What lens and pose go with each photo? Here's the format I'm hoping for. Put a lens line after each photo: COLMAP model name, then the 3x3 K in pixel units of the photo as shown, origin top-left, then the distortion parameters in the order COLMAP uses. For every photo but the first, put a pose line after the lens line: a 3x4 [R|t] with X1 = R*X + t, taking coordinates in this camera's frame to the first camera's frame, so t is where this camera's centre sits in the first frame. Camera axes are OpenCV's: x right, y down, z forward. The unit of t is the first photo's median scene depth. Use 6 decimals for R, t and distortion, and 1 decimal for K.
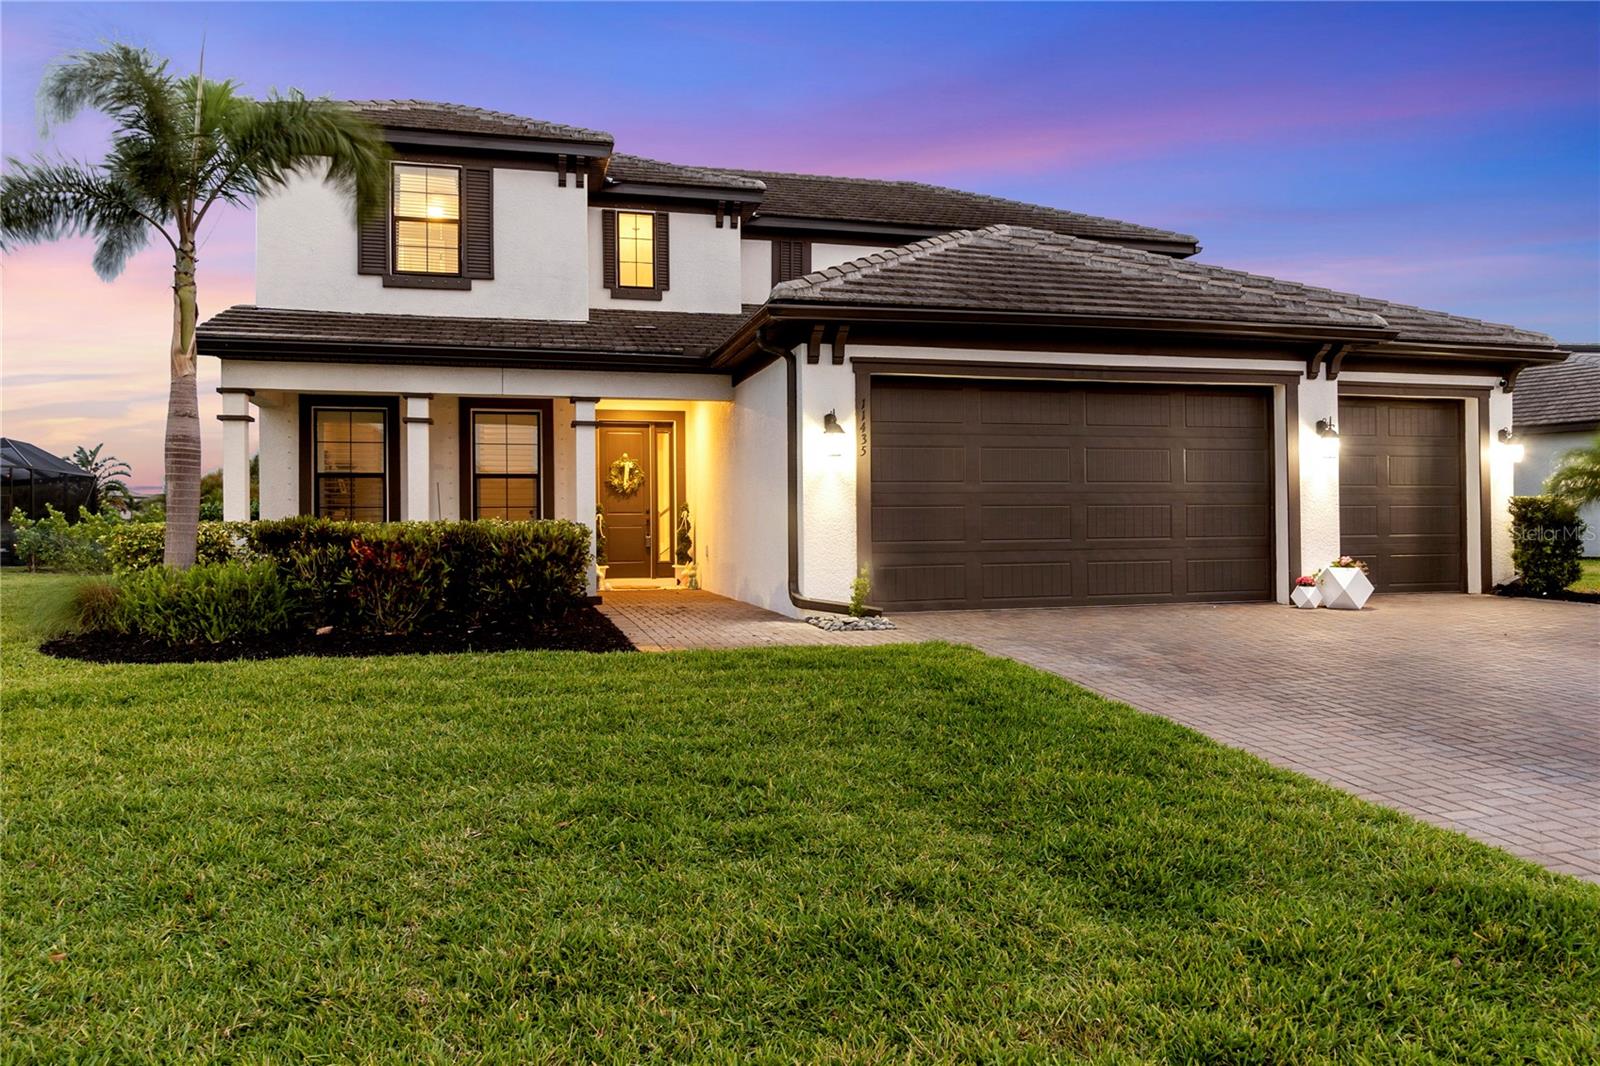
lens RADIAL K [[1088.9, 0, 800.6], [0, 1088.9, 530.8], [0, 0, 1]] dist [-0.011142, 0.002264]
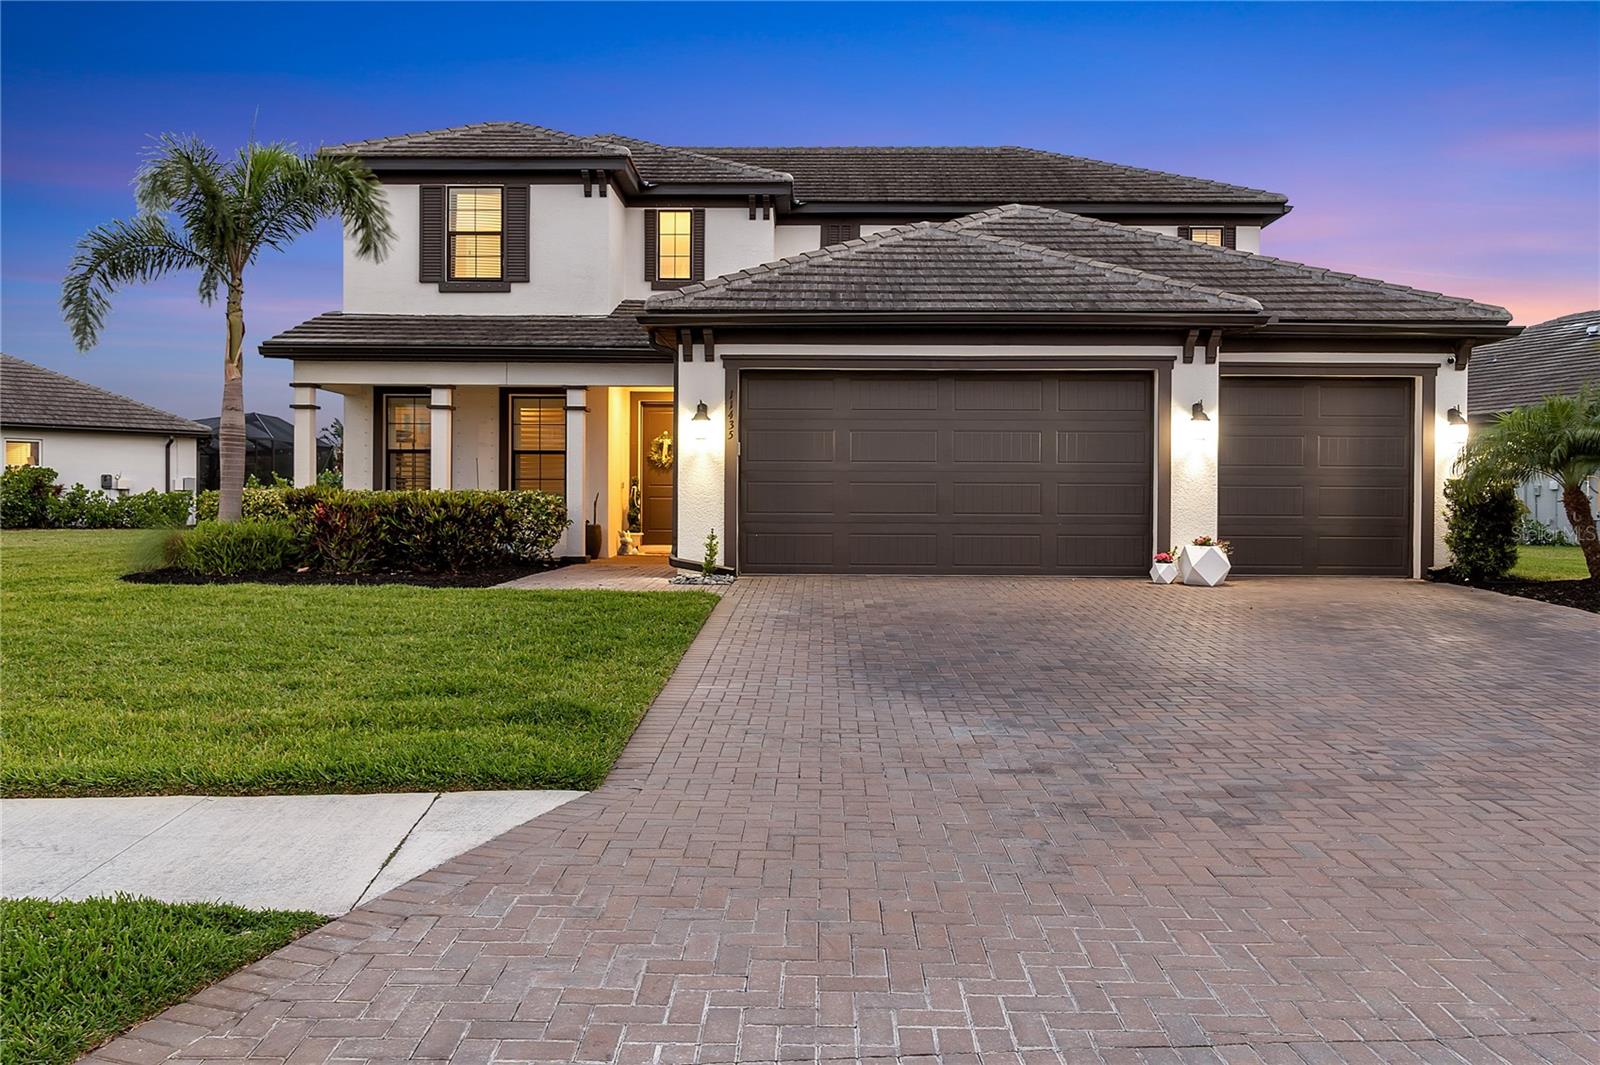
lens RADIAL K [[1255.5, 0, 799.7], [0, 1255.5, 530.3], [0, 0, 1]] dist [-0.009103, -0.004619]
pose [[0.961116, 0.020989, -0.275345, 0.401690], [-0.015884, 0.999658, 0.020757, 0.000241], [0.275687, -0.015576, 0.961121, -0.224724]]
